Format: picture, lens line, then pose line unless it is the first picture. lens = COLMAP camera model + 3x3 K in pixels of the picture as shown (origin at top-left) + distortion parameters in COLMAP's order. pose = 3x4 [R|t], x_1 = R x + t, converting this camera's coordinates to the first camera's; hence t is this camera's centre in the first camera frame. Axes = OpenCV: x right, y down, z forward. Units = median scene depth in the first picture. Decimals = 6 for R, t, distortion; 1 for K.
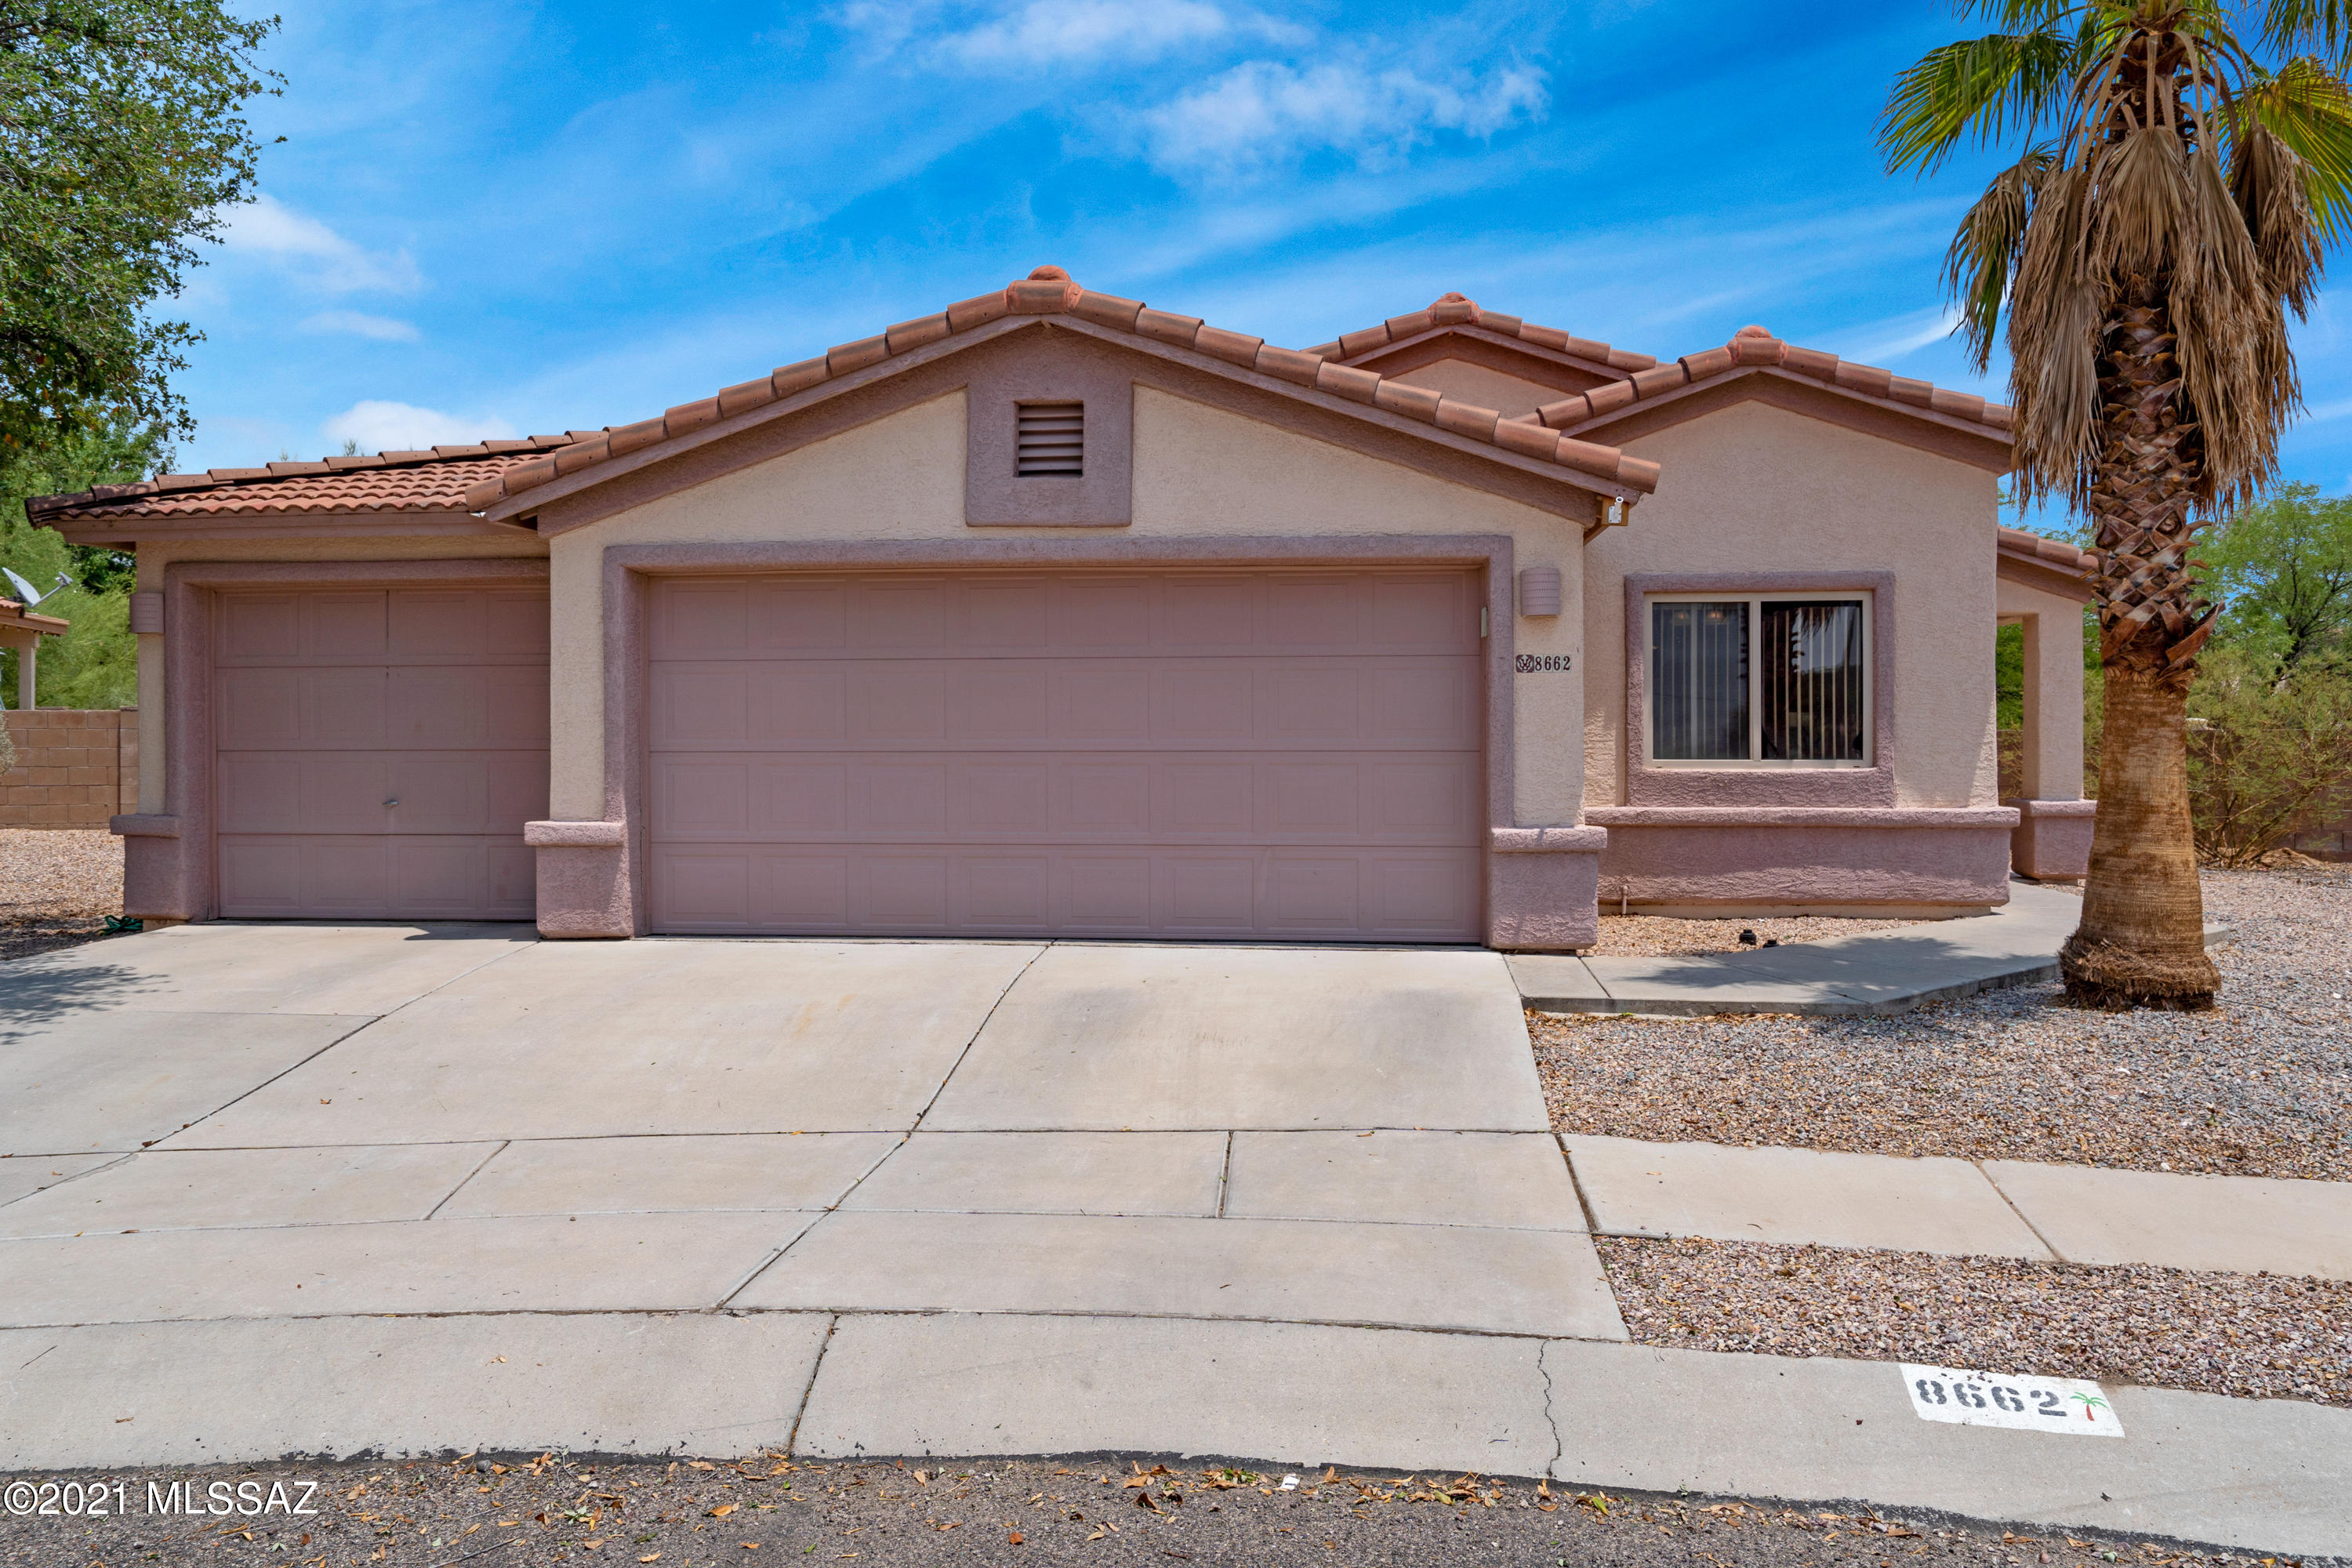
lens RADIAL K [[1628.6, 0, 1176.1], [0, 1628.6, 802.4], [0, 0, 1]] dist [-0.000234, 0.000278]
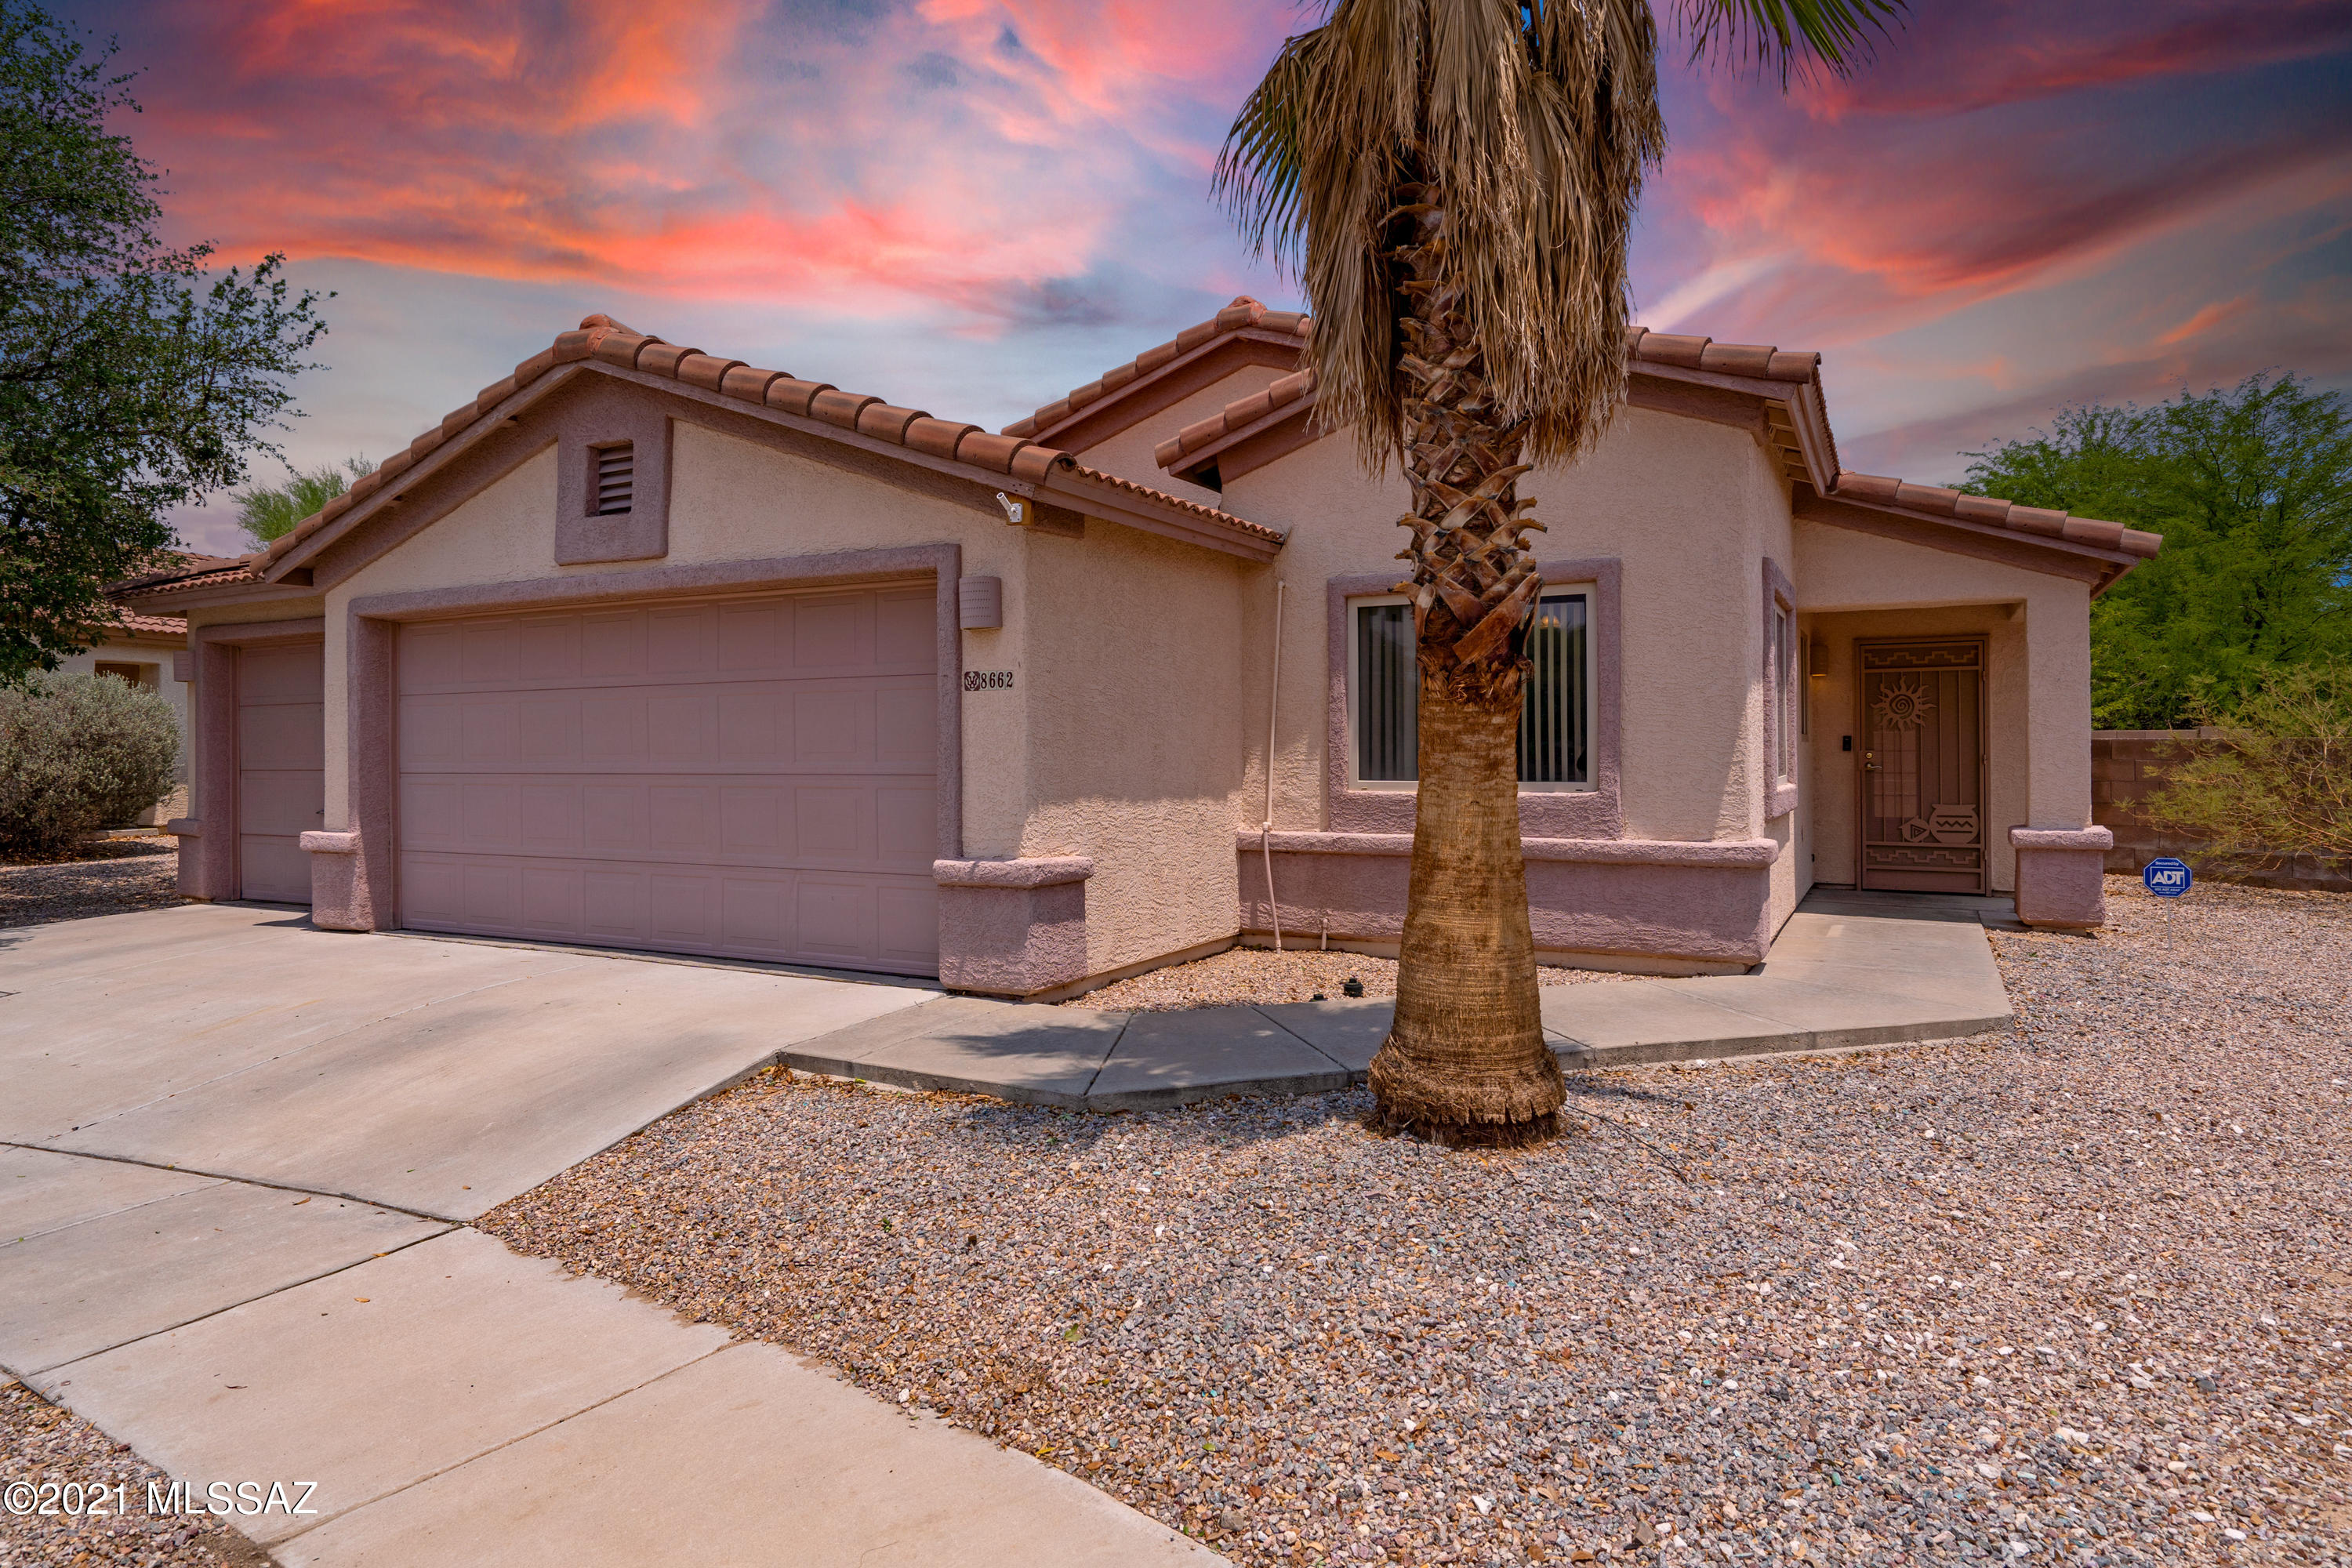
lens RADIAL K [[1359.0, 0, 1176.0], [0, 1359.0, 784.0], [0, 0, 1]] dist [-0.003531, 0.000257]
pose [[0.926664, 0.005169, -0.375855, 0.592168], [-0.008984, 0.999924, -0.008398, -0.020965], [0.375783, 0.011159, 0.926640, 0.321613]]
